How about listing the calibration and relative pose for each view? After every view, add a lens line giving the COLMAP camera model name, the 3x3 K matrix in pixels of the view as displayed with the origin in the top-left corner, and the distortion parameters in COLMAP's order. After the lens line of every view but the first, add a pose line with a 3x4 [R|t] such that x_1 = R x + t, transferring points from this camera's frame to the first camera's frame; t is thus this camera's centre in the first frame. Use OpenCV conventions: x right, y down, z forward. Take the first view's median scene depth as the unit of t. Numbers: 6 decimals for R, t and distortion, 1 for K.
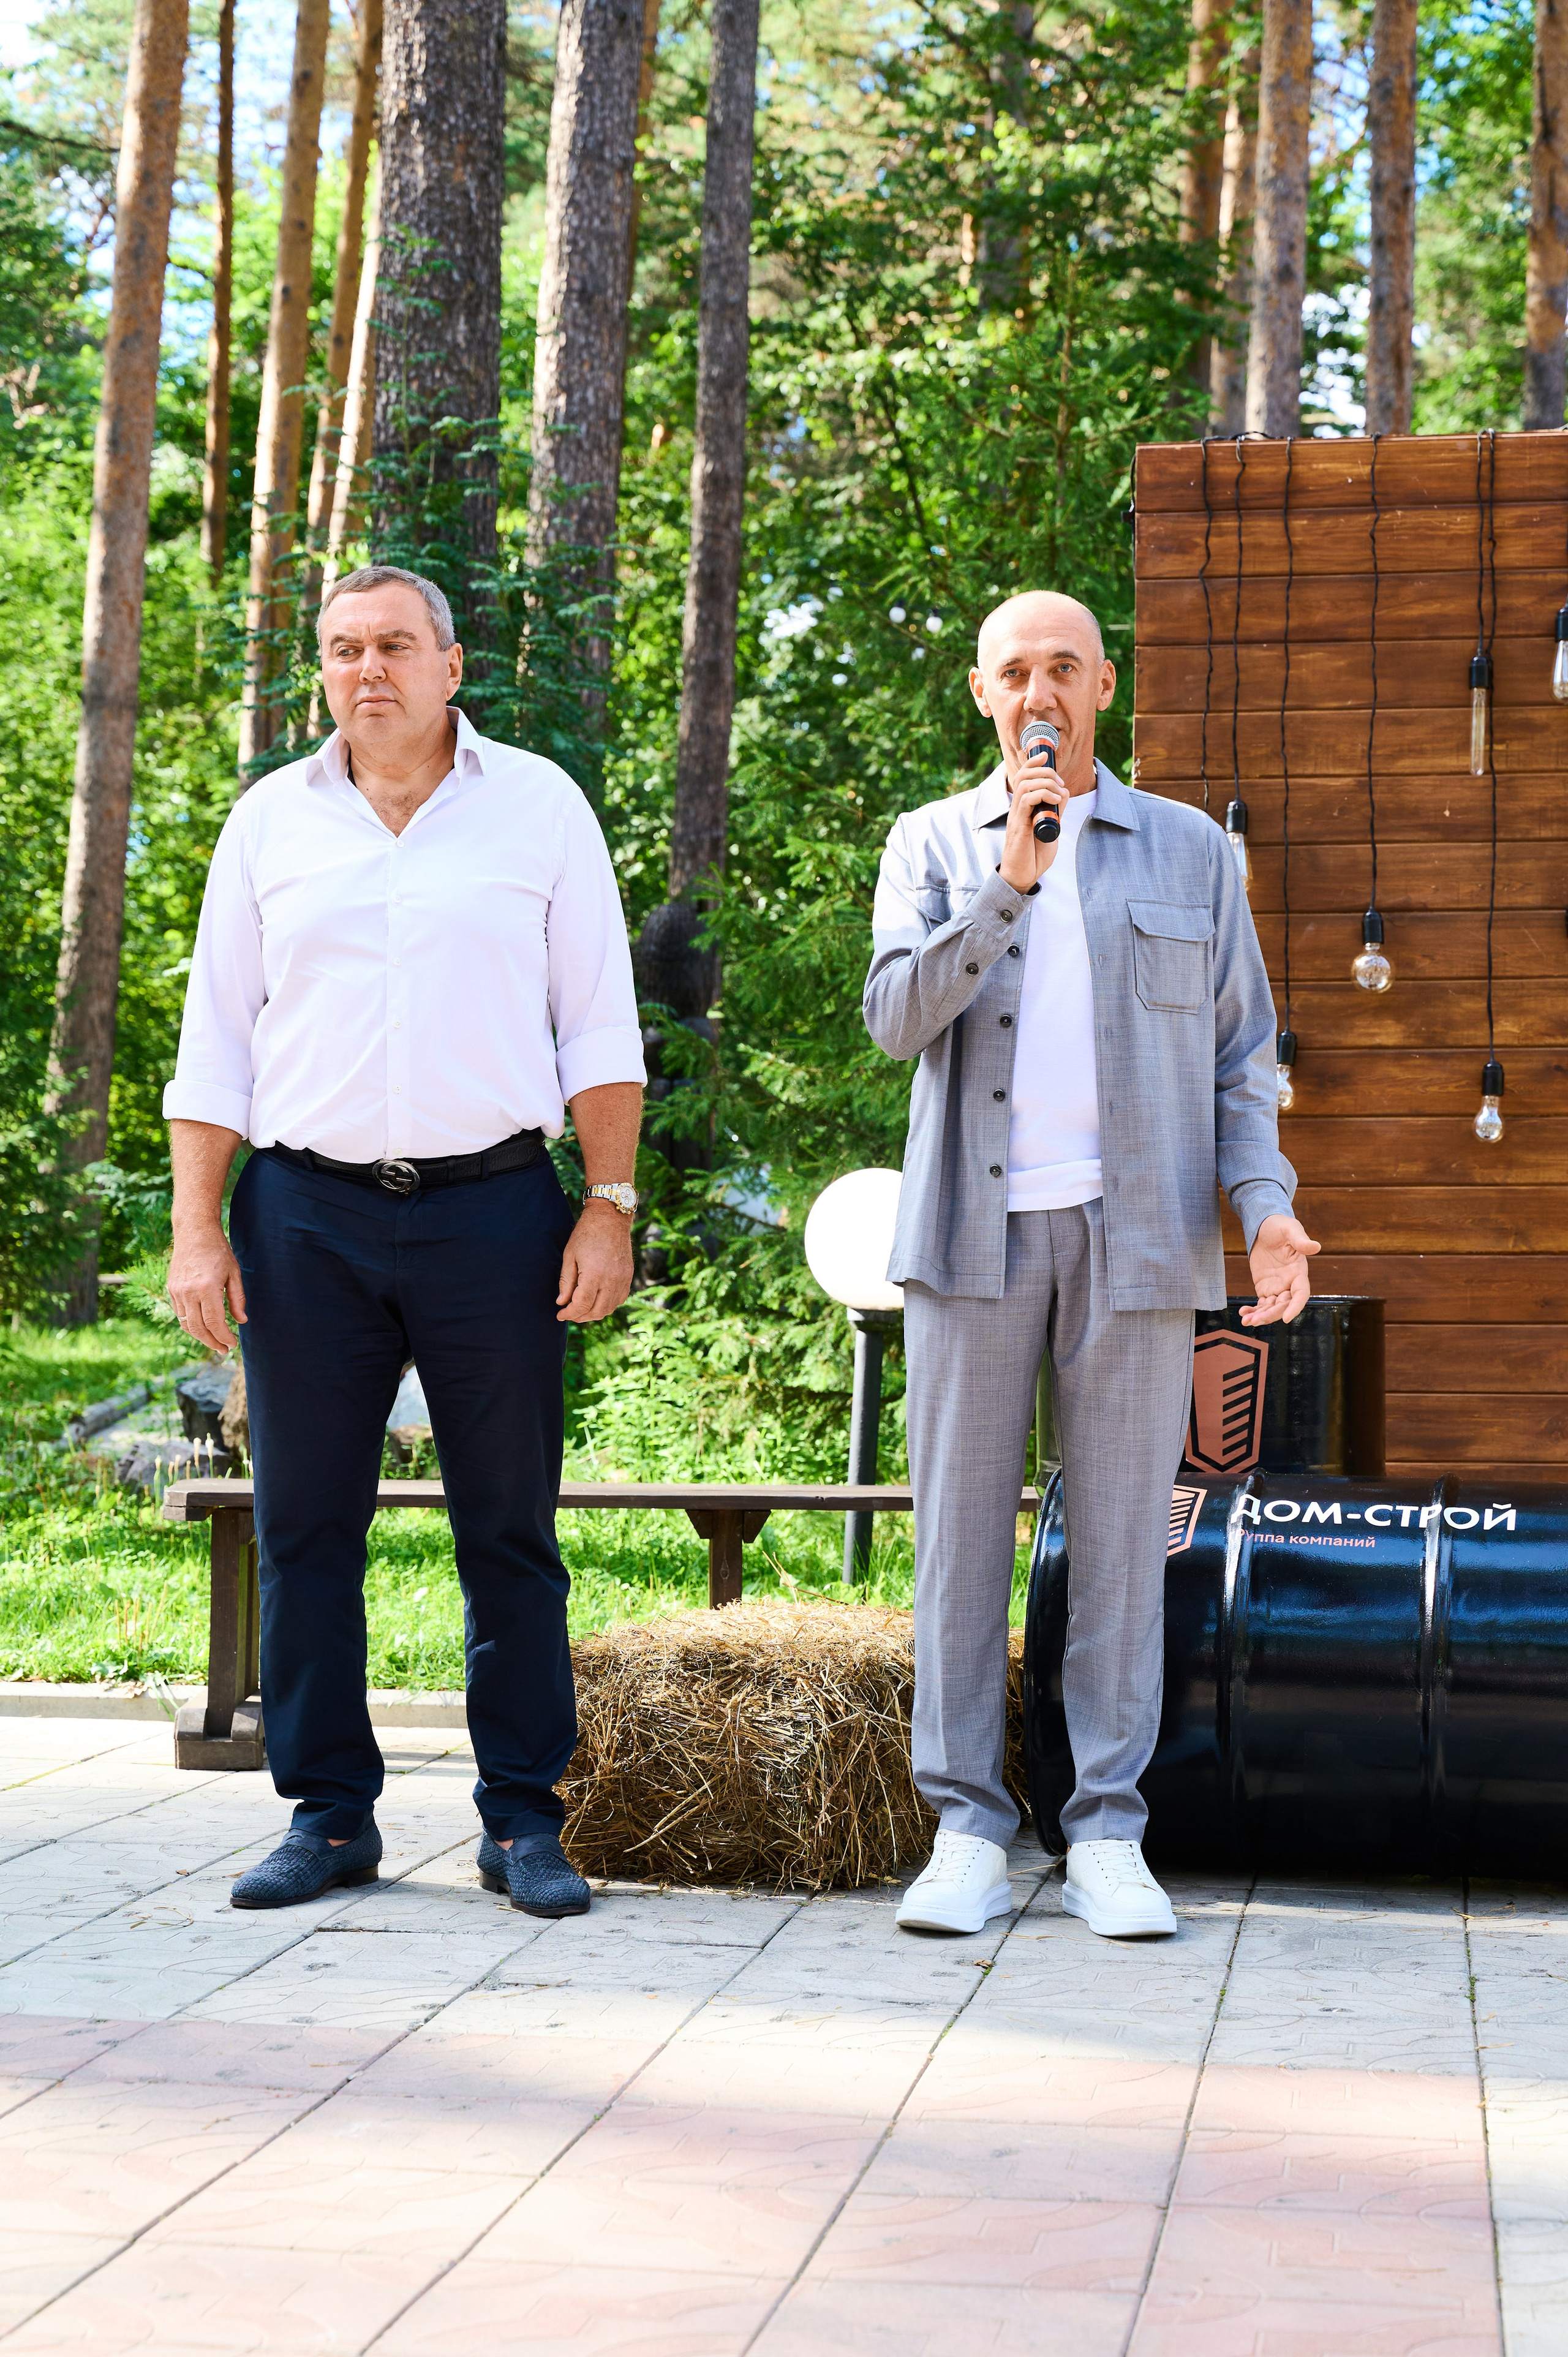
lens RADIAL K [[3577.9, 0, 821.5], [0, 3577.9, 1208.6], [0, 0, 1]] dist [-0.005114, -0.014056]
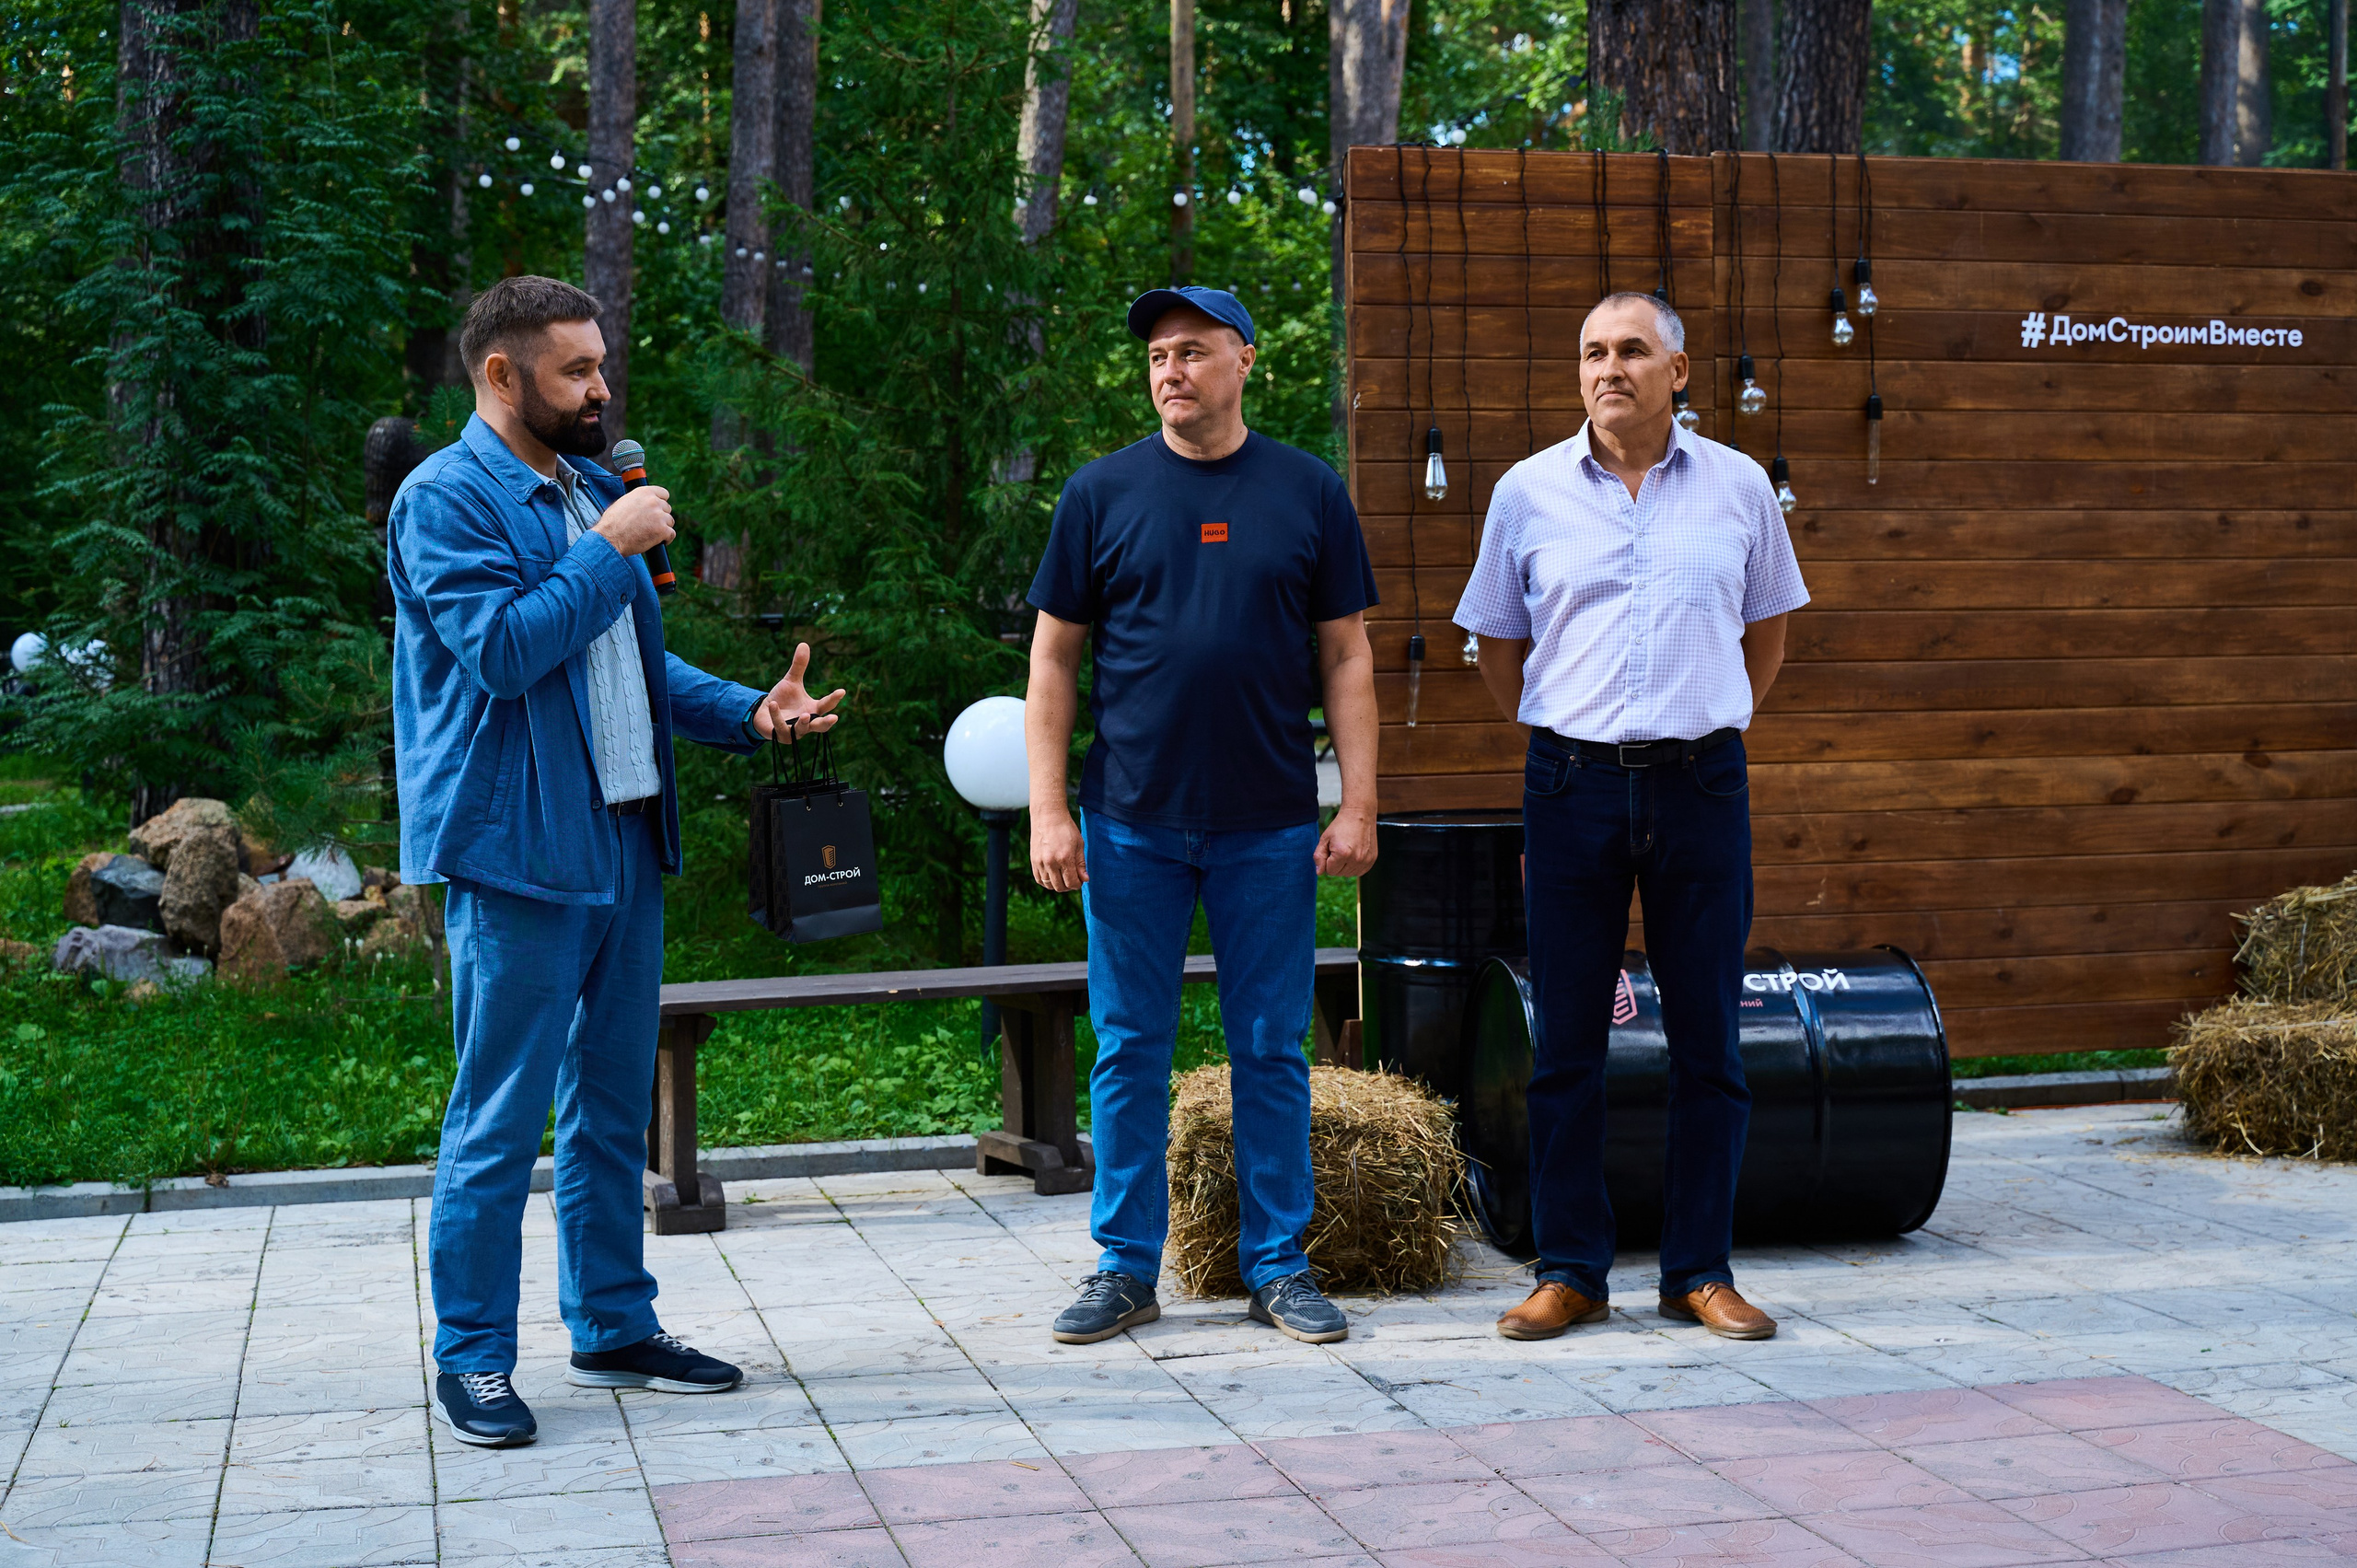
lens RADIAL K [[3195.9, 0, 1143.7], [0, 3195.9, 782.9], [0, 0, 1]] dist [-0.016118, 0.004185]
pose [[0.917171, -0.034484, 0.396998, -0.444976], [0.011487, 0.998123, 0.060161, -0.055730], [-0.398327, -0.050617, 0.915846, -0.031320]]
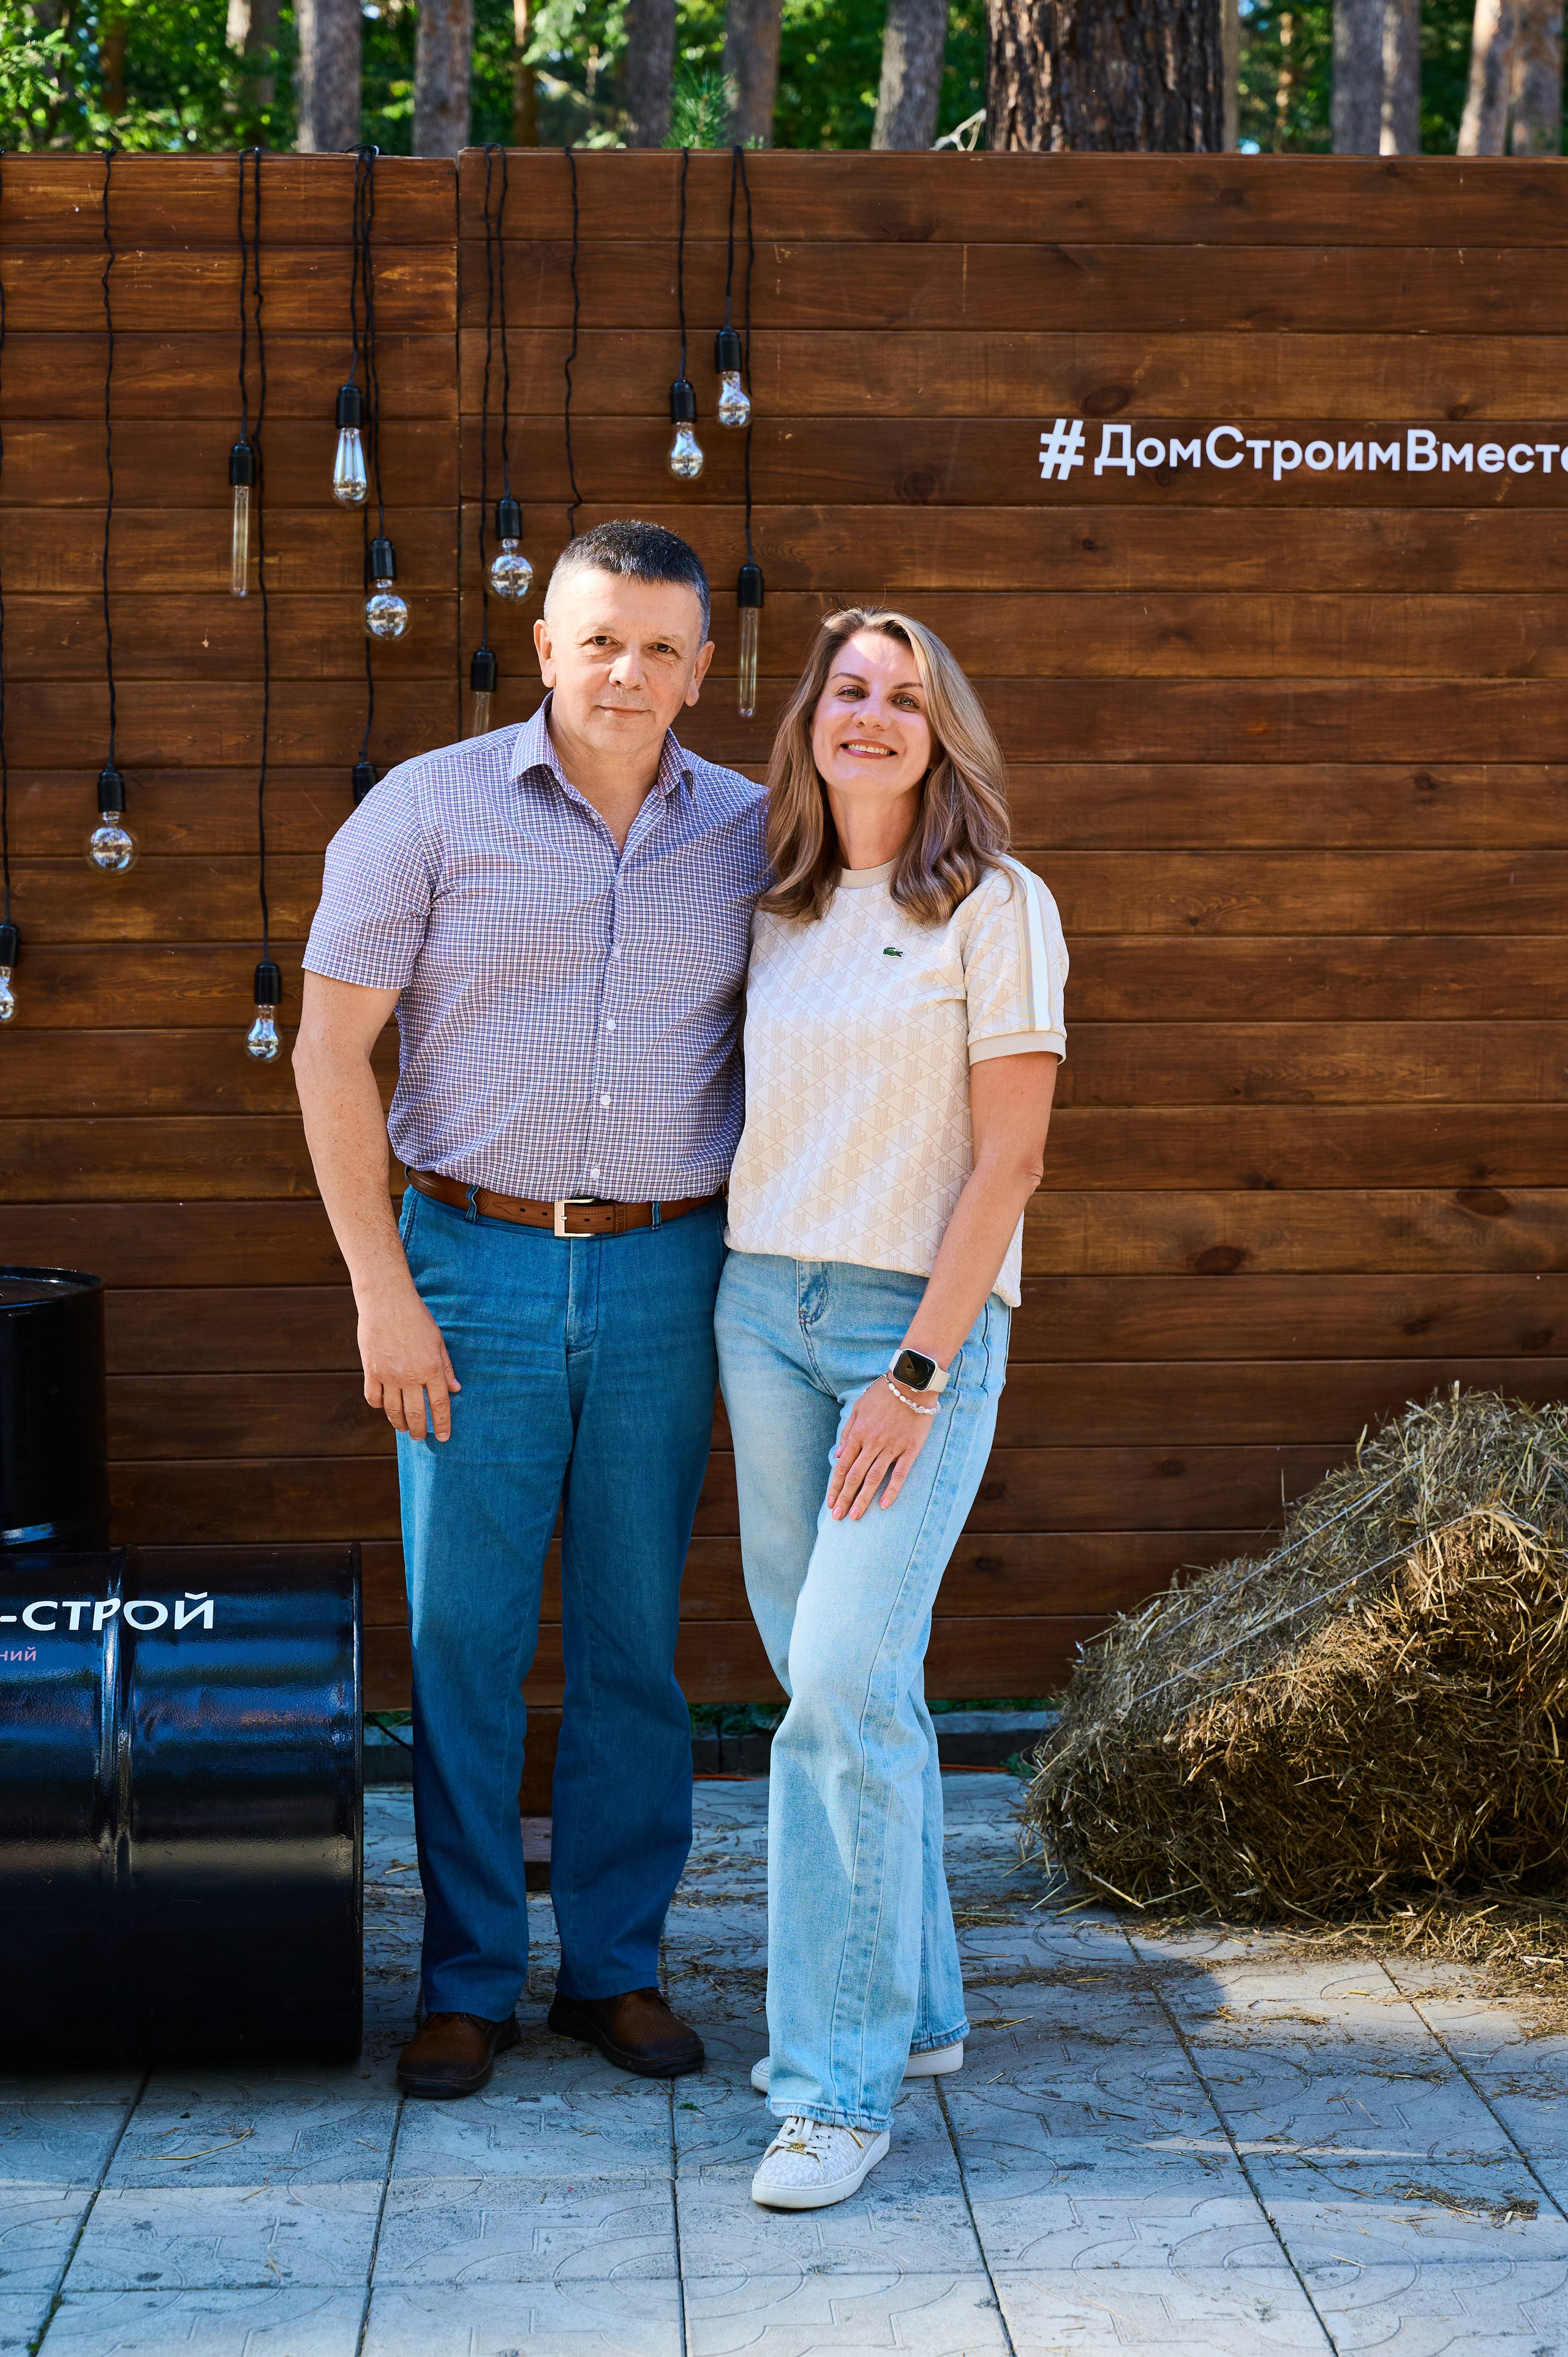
lens RADIAL K [[3890.7, 0, 786.5], [0, 3890.7, 1179.7], [0, 0, 1]] dist [0.001879, -0.047139]
pose [[0.978225, -0.023336, 0.206229, 0.118885], [0.004146, 0.995657, 0.093001, -0.071146], [-0.207504, -0.090121, 0.974074, 0.123375]]
